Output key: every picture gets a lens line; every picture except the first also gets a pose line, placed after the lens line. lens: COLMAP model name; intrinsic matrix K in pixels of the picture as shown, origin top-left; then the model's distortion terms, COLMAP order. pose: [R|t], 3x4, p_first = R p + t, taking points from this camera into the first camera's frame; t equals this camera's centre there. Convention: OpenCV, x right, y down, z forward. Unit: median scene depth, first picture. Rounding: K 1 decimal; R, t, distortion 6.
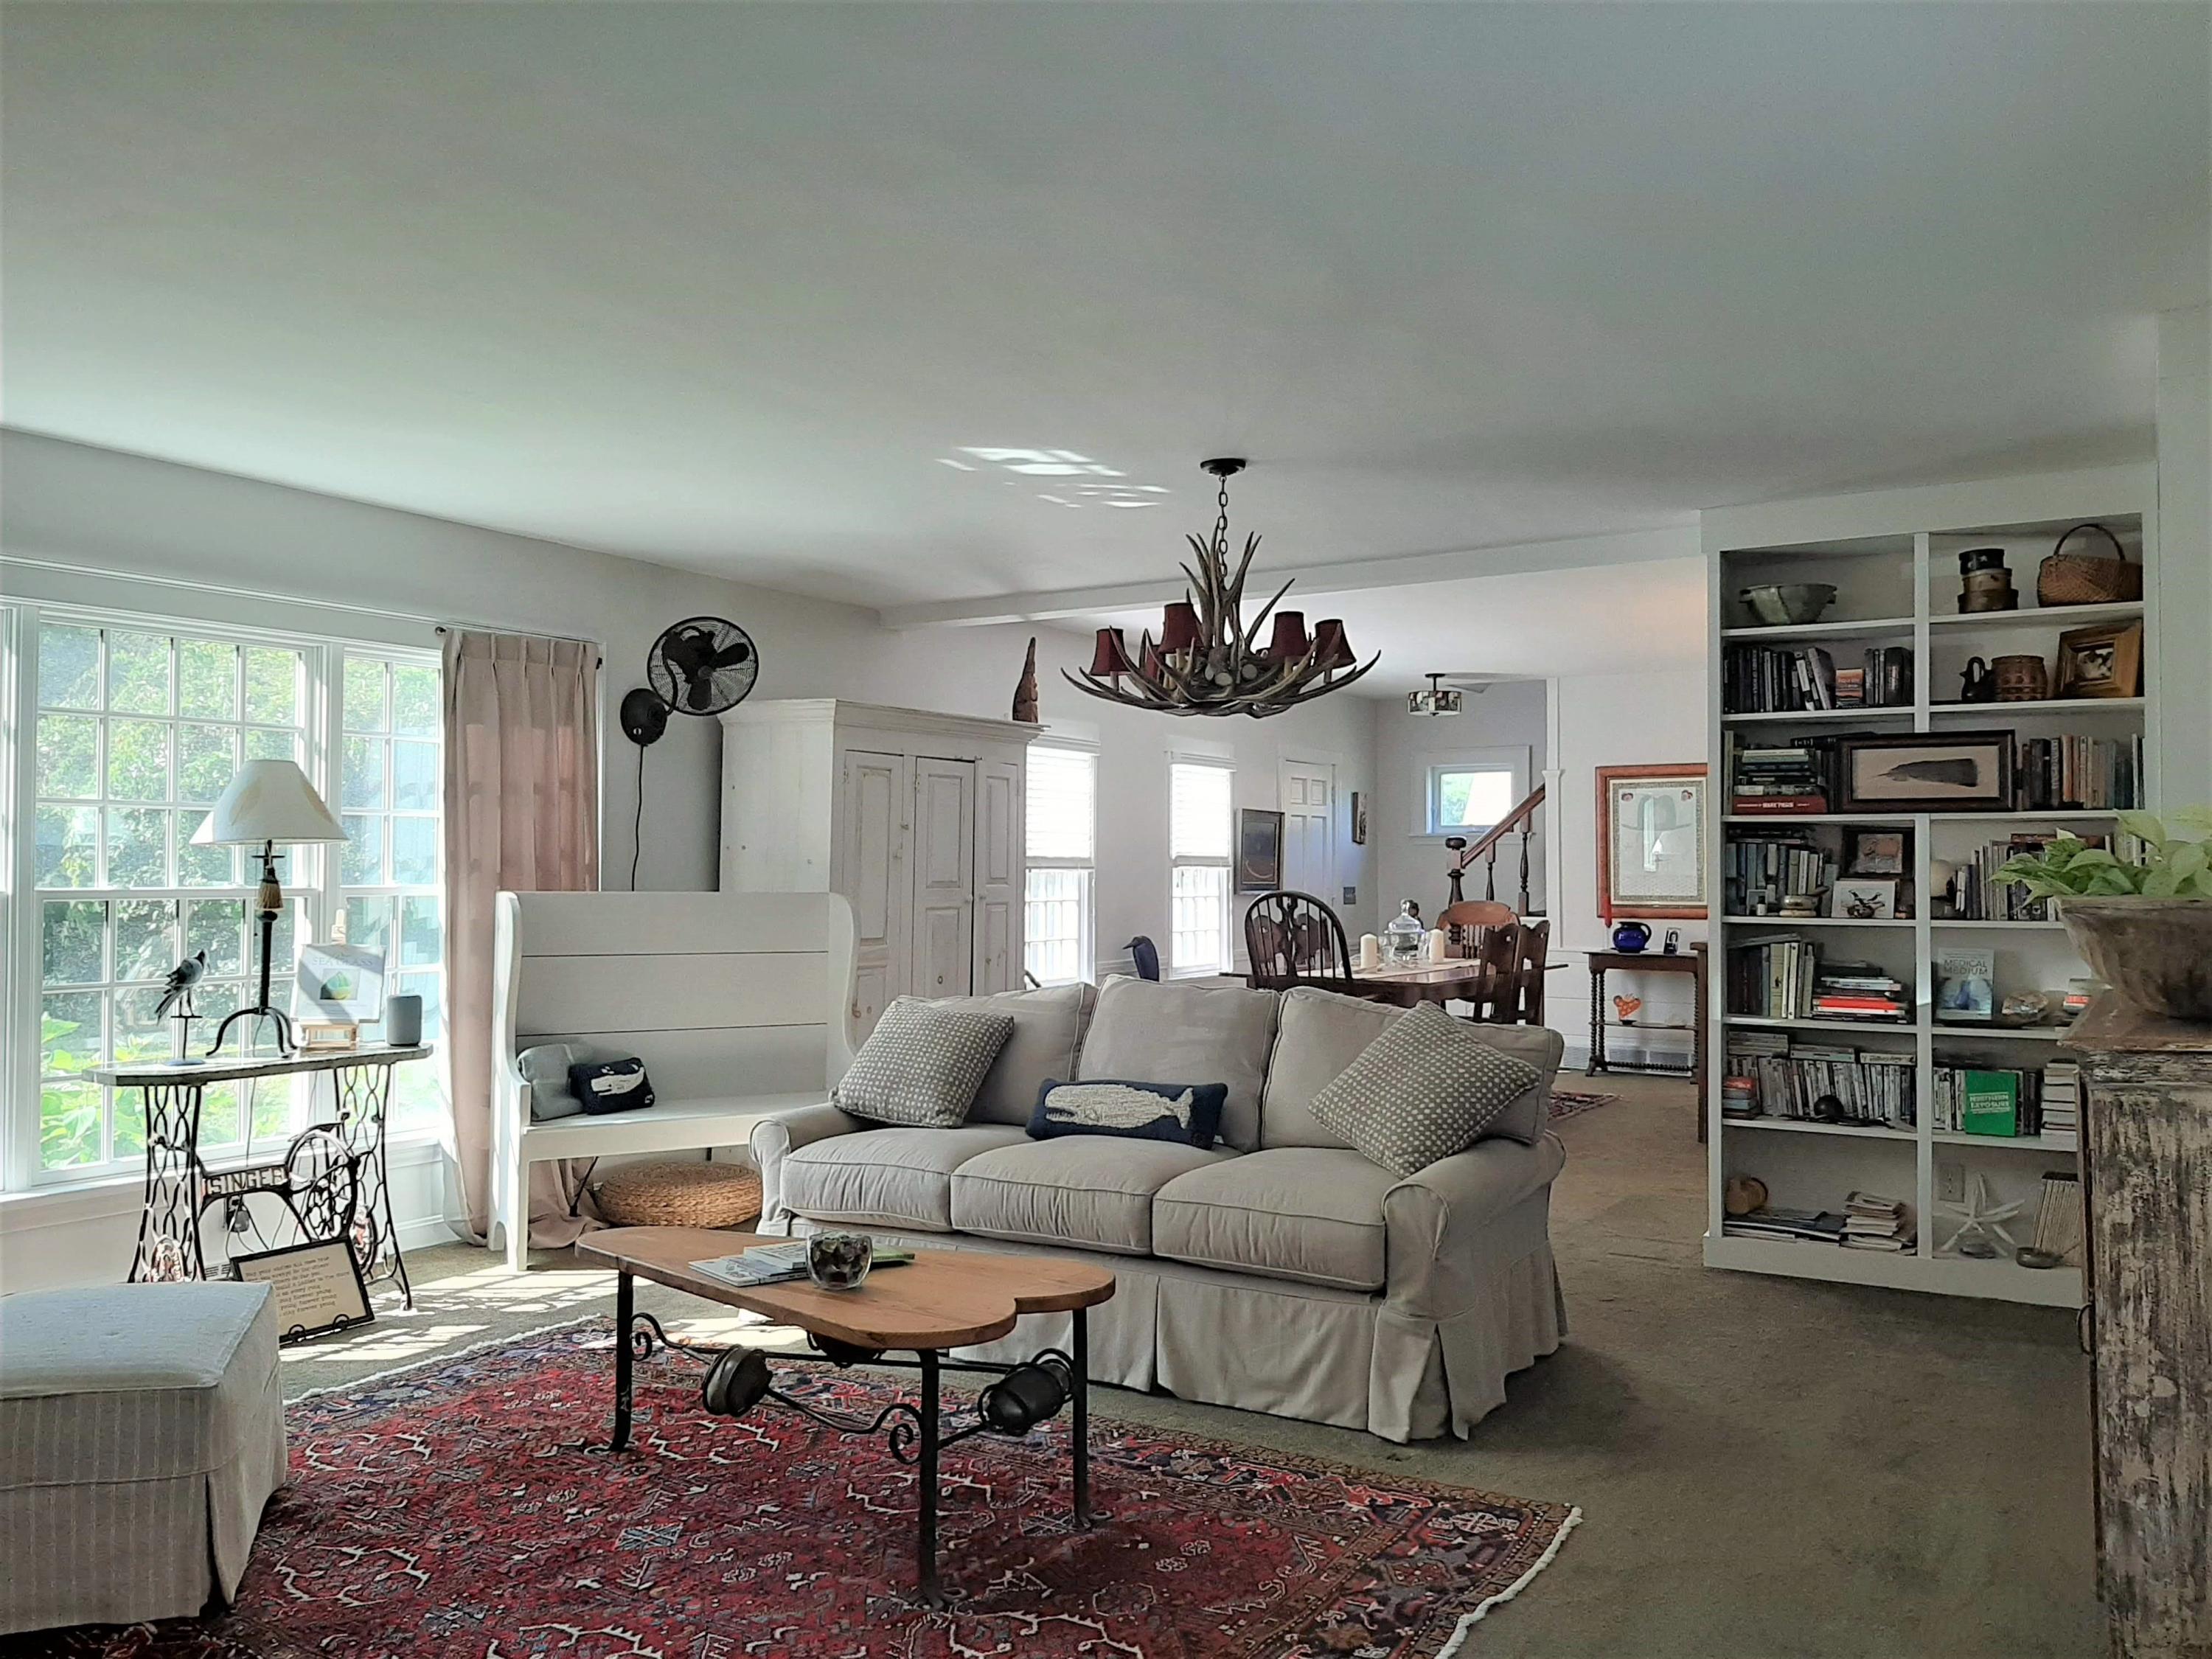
lens RADIAL K [[1685.2, 0, 1091.2], [0, 1685.2, 827.2], [0, 0, 1]] dist [0.031161, -0.077180]
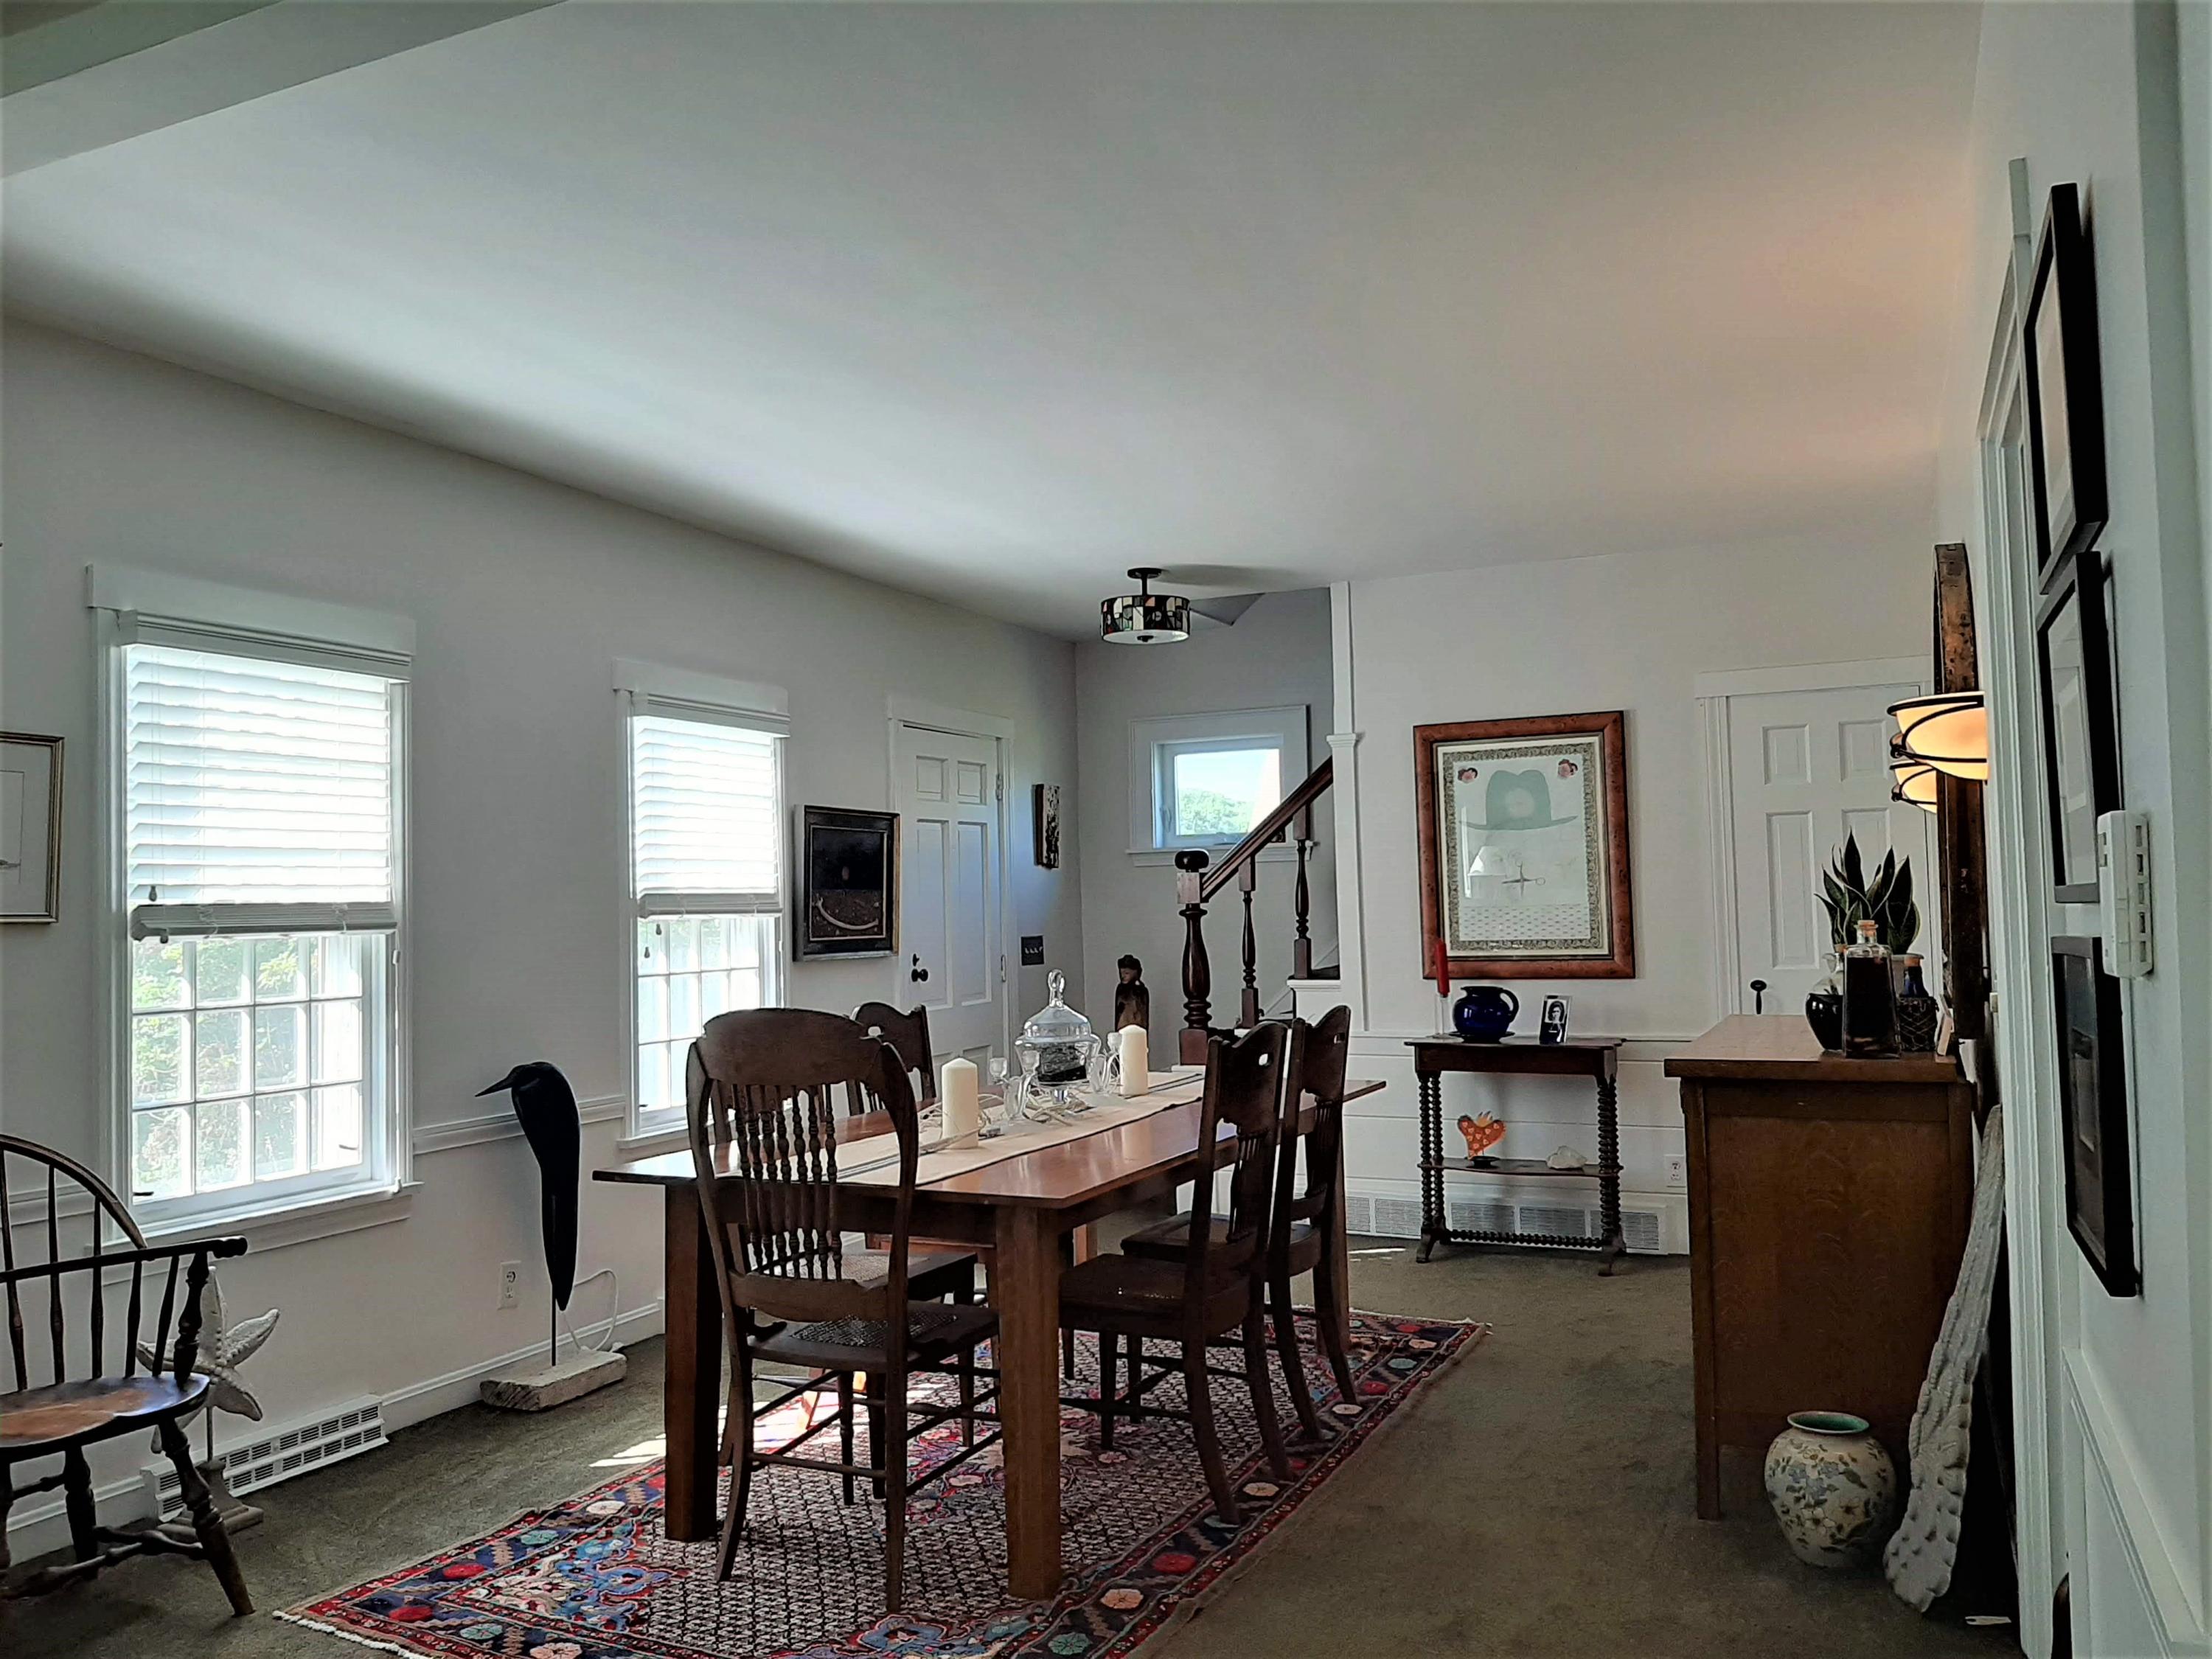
lens RADIAL K [[1685.2, 0, 1113.9], [0, 1685.2, 827.1], [0, 0, 1]] dist [0.031161, -0.077180]
pose [[0.990682, -0.020901, 0.134583, 0.116260], [0.023615, 0.999548, -0.018600, 0.008797], [-0.134133, 0.021604, 0.990728, 0.437613]]
